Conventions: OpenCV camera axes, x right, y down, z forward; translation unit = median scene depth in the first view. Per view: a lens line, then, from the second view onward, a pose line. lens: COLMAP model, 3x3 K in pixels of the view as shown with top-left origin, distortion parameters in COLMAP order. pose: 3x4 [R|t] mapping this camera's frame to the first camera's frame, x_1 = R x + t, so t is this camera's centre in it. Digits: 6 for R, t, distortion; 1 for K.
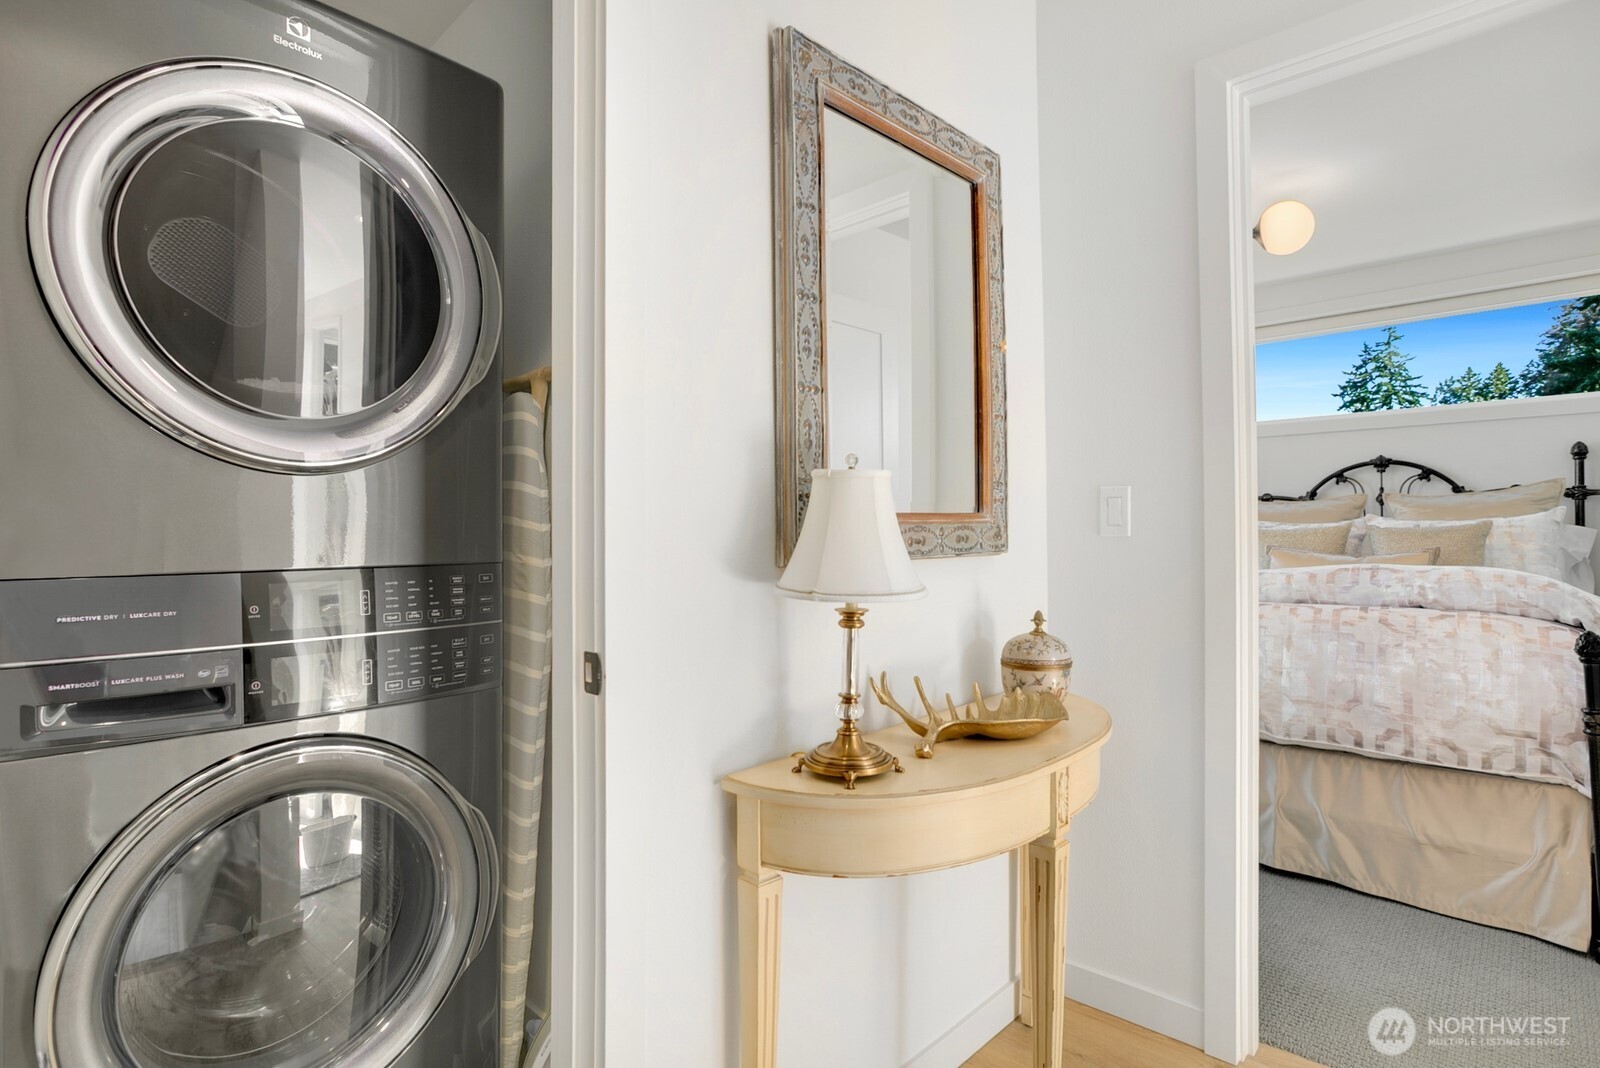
lens RADIAL K [[800.1, 0, 845.9], [0, 800.1, 517.8], [0, 0, 1]] dist [-0.058525, 0.039323]
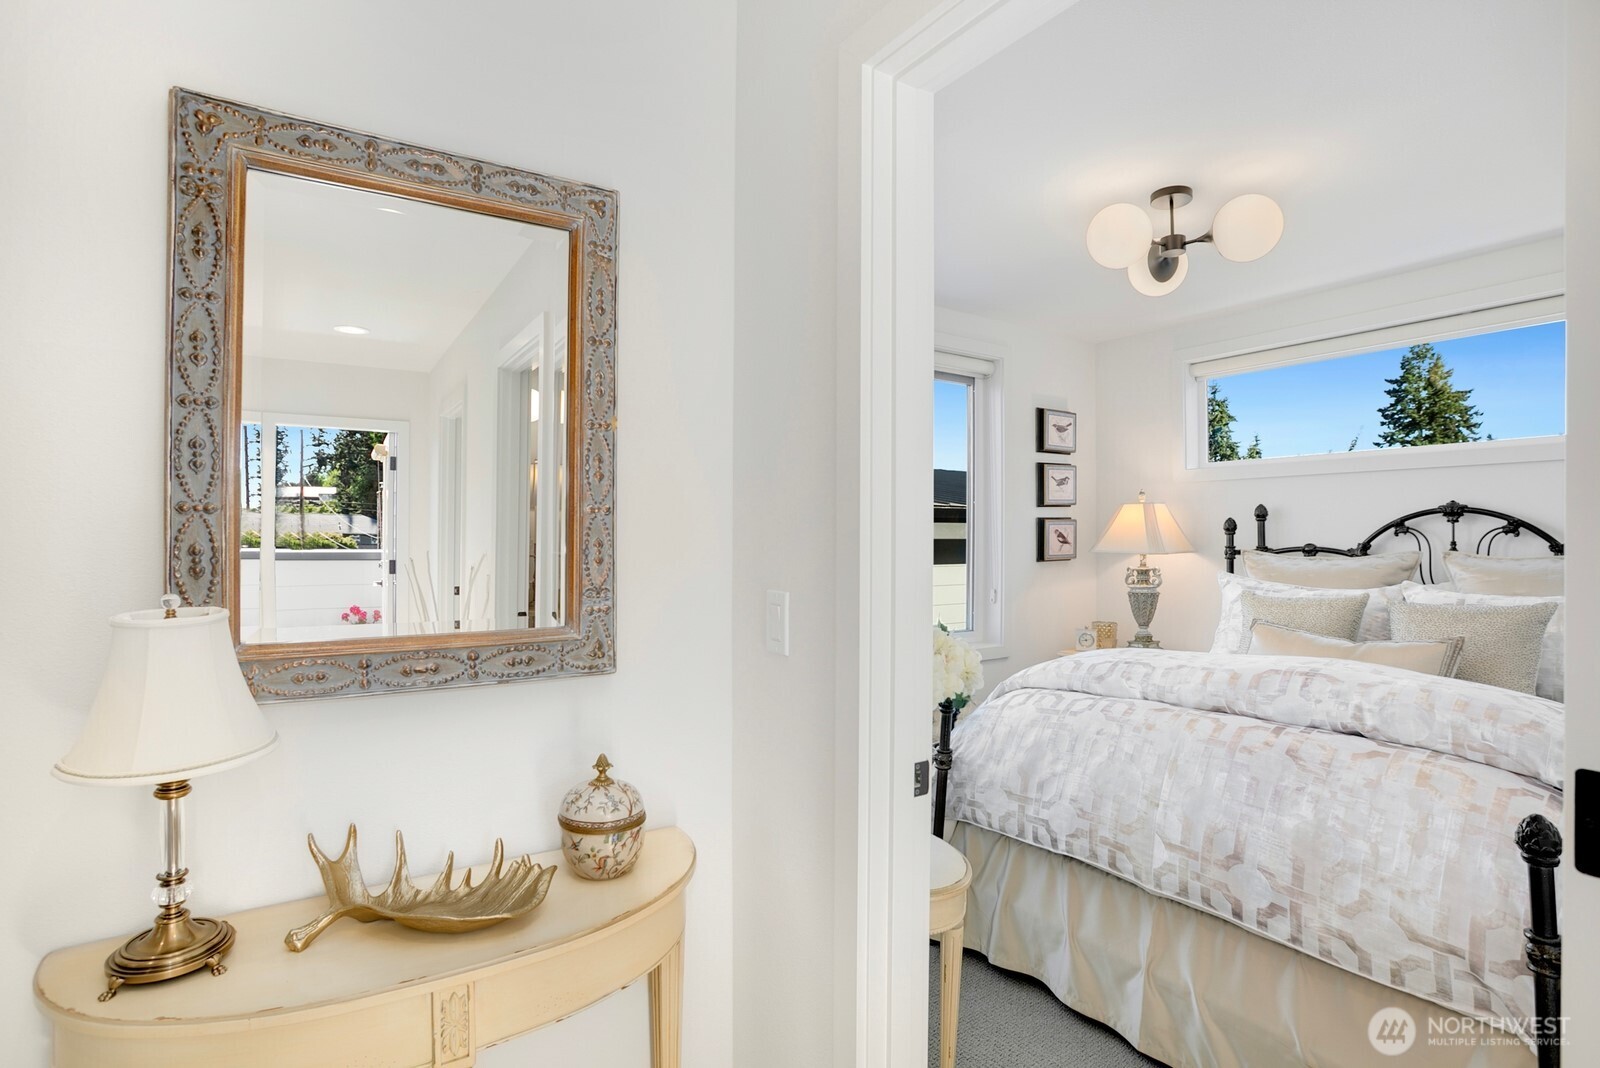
lens RADIAL K [[770.9, 0, 815.8], [0, 770.9, 535.0], [0, 0, 1]] dist [-0.074370, 0.037633]
pose [[0.968536, 0.009955, -0.248674, 0.429690], [-0.008926, 0.999946, 0.005264, -0.075272], [0.248713, -0.002879, 0.968573, 0.202388]]
